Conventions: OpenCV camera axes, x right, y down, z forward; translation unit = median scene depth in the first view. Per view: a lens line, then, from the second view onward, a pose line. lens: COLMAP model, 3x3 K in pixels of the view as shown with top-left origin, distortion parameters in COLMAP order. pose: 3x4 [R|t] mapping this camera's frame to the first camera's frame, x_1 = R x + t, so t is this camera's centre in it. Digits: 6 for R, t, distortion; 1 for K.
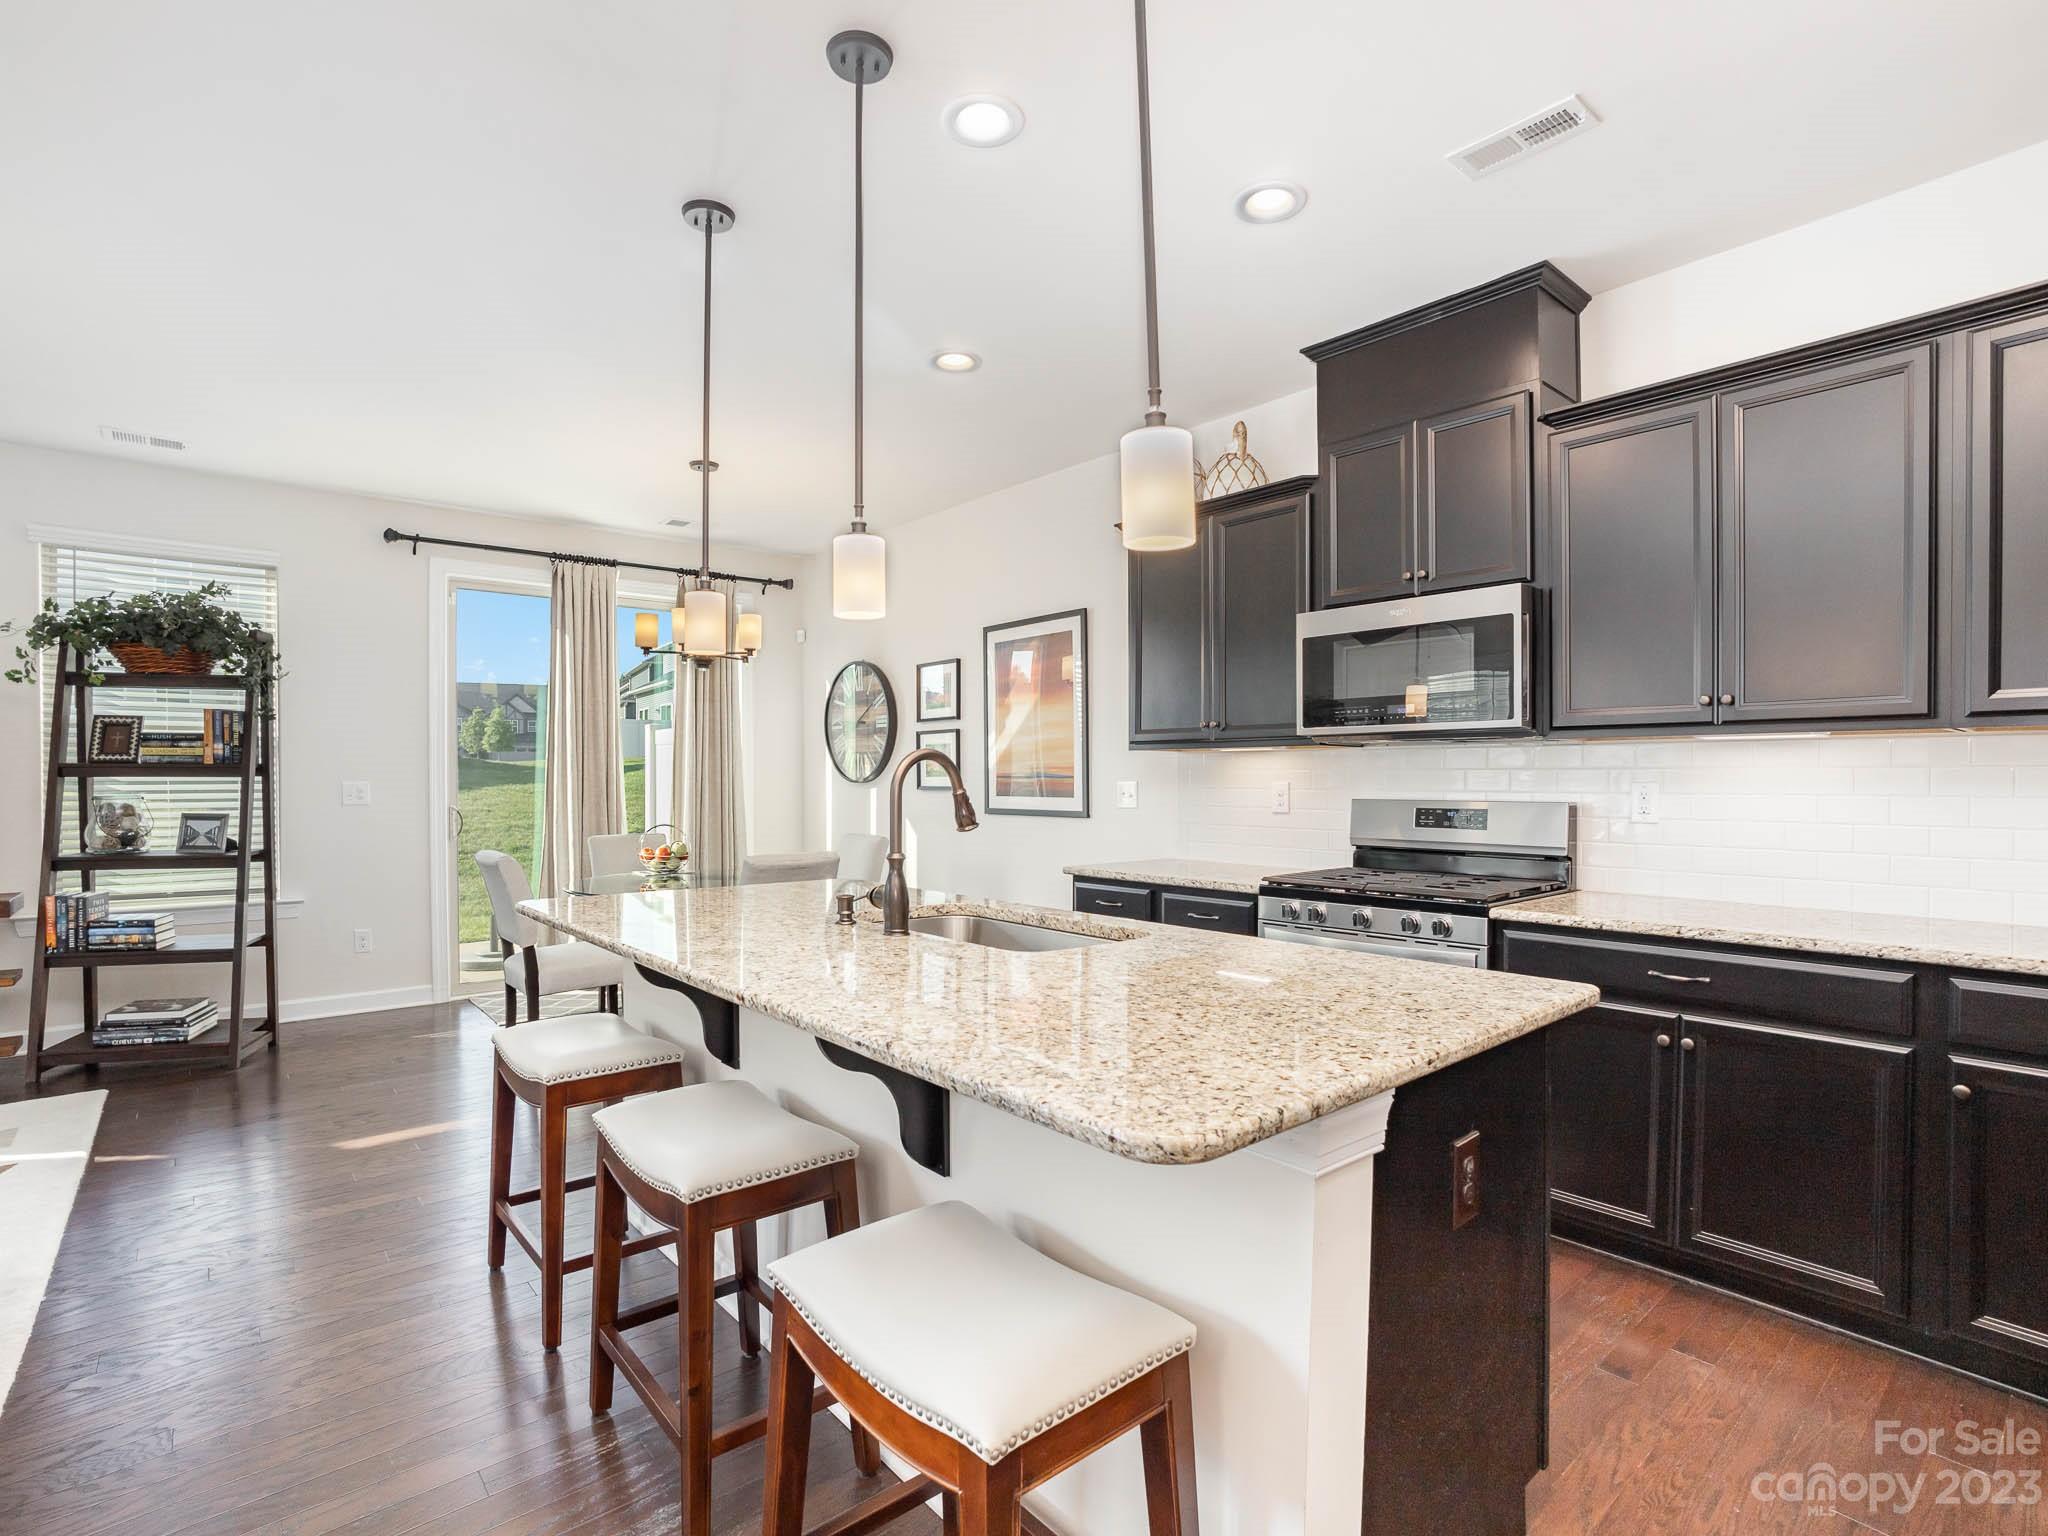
lens RADIAL K [[1013.3, 0, 1015.9], [0, 1013.3, 786.1], [0, 0, 1]] dist [-0.043990, 0.008109]
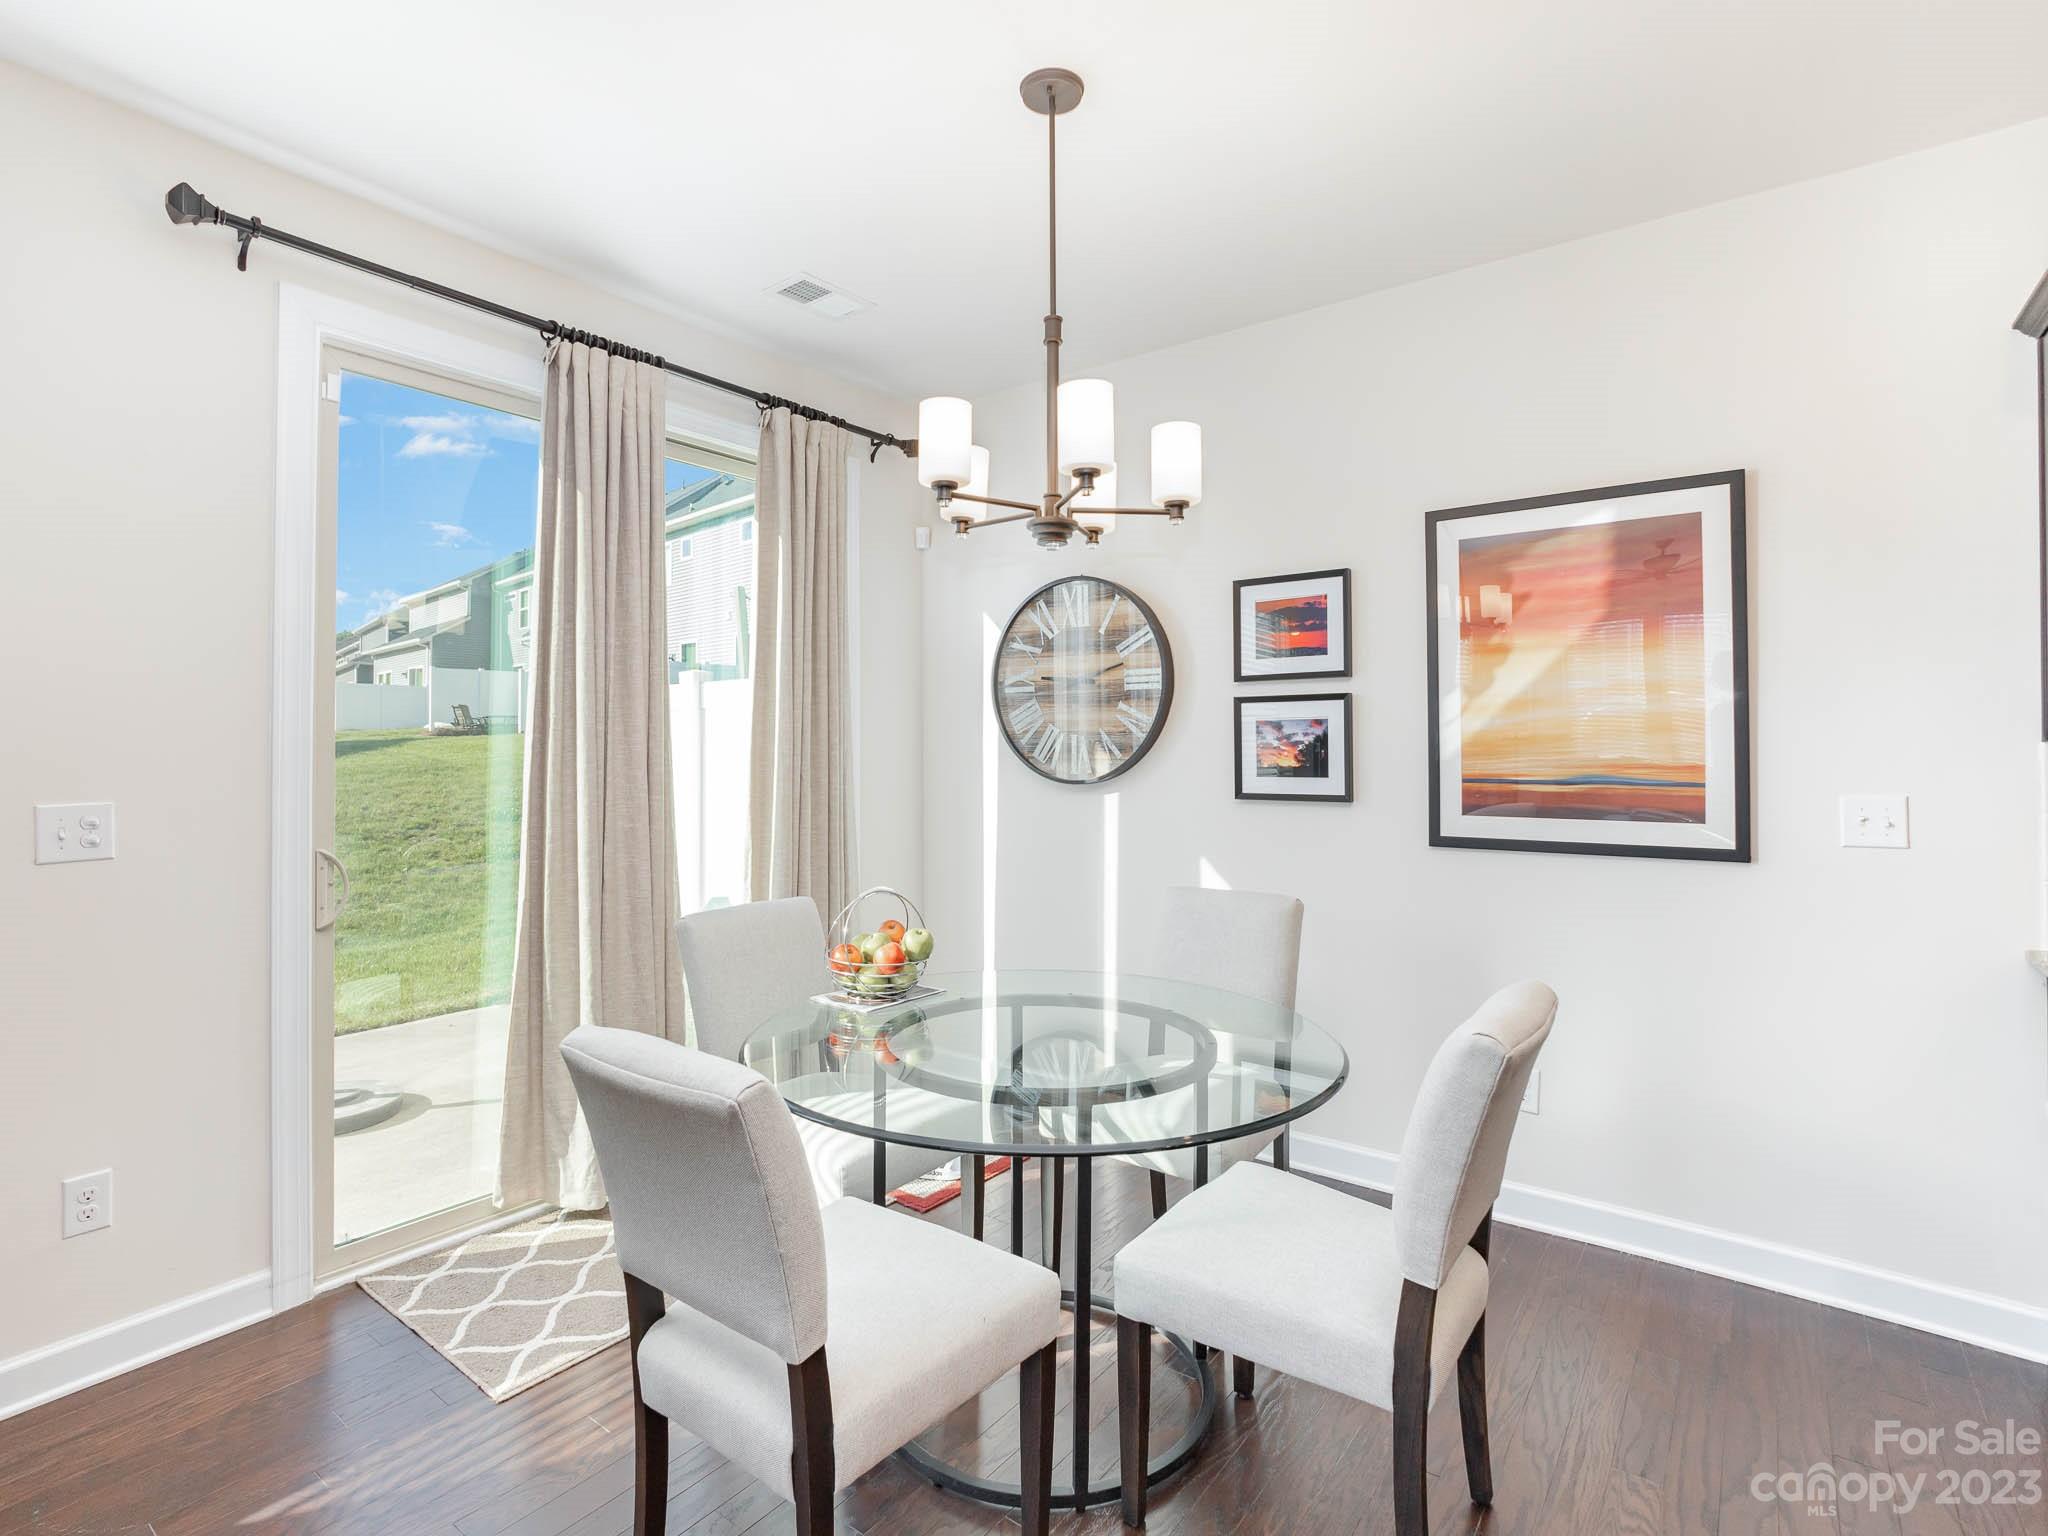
lens RADIAL K [[1013.3, 0, 1029.1], [0, 1013.3, 747.4], [0, 0, 1]] dist [-0.043990, 0.008109]
pose [[0.970574, -0.000507, 0.240802, -0.460062], [0.003419, 0.999926, -0.011673, -0.025674], [-0.240778, 0.012153, 0.970504, 0.625521]]
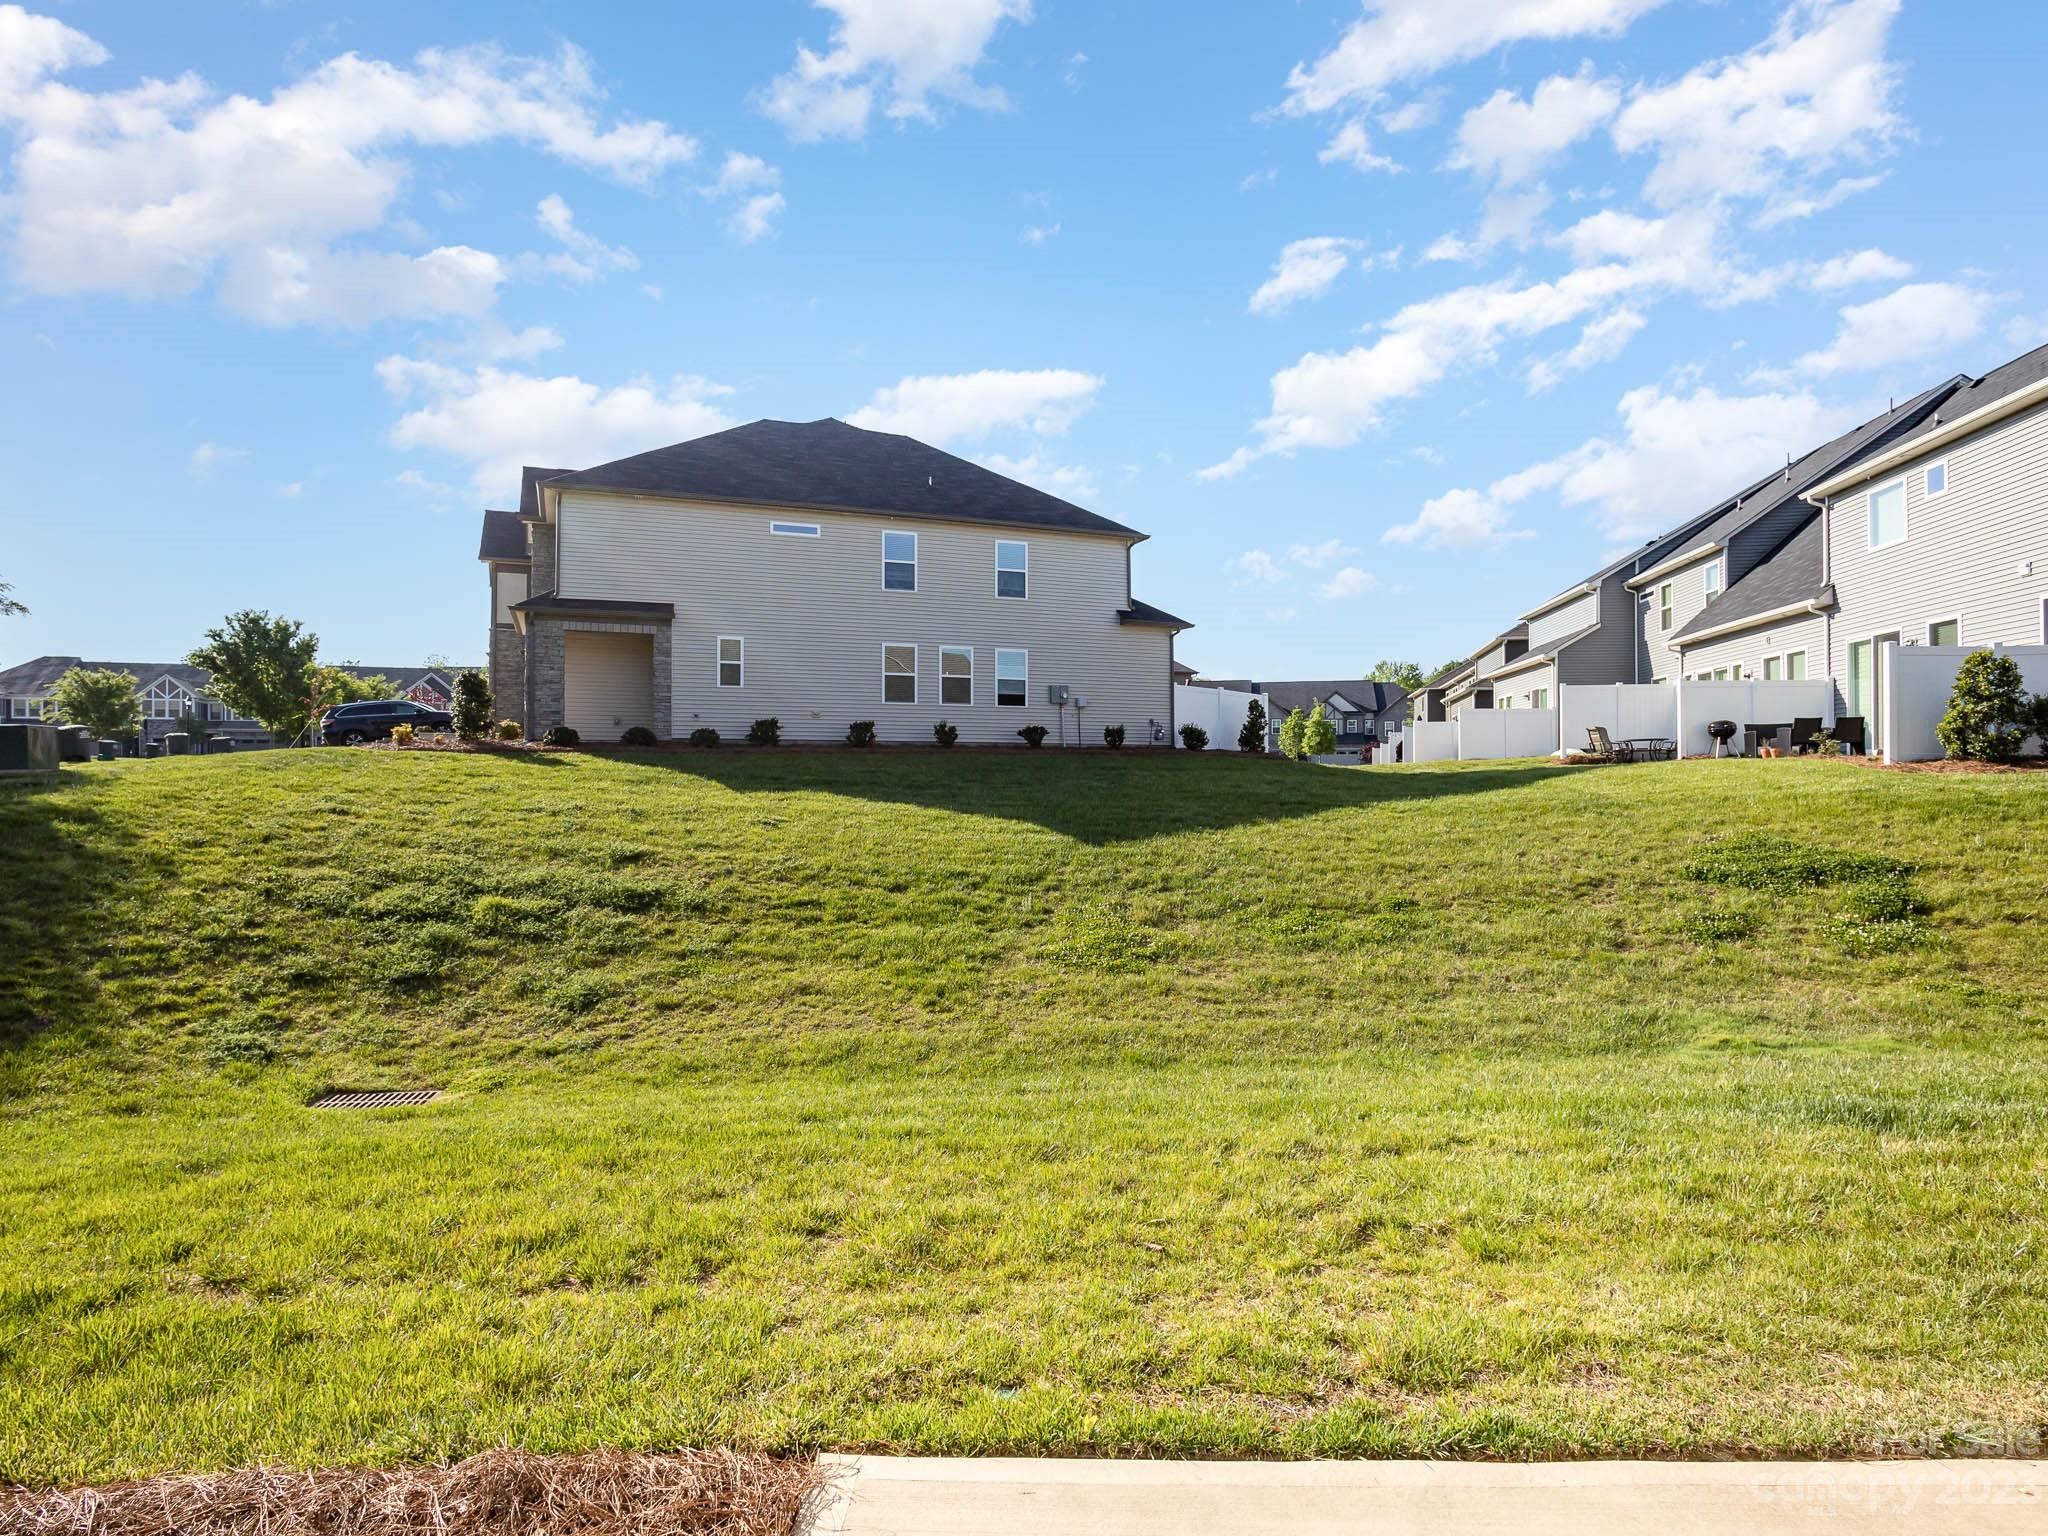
lens RADIAL K [[1077.5, 0, 1003.7], [0, 1077.5, 780.7], [0, 0, 1]] dist [-0.044554, 0.005274]
pose [[0.732348, 0.000270, -0.680930, -0.923121], [-0.007012, 0.999950, -0.007144, -0.036169], [0.680894, 0.010007, 0.732314, 1.414327]]
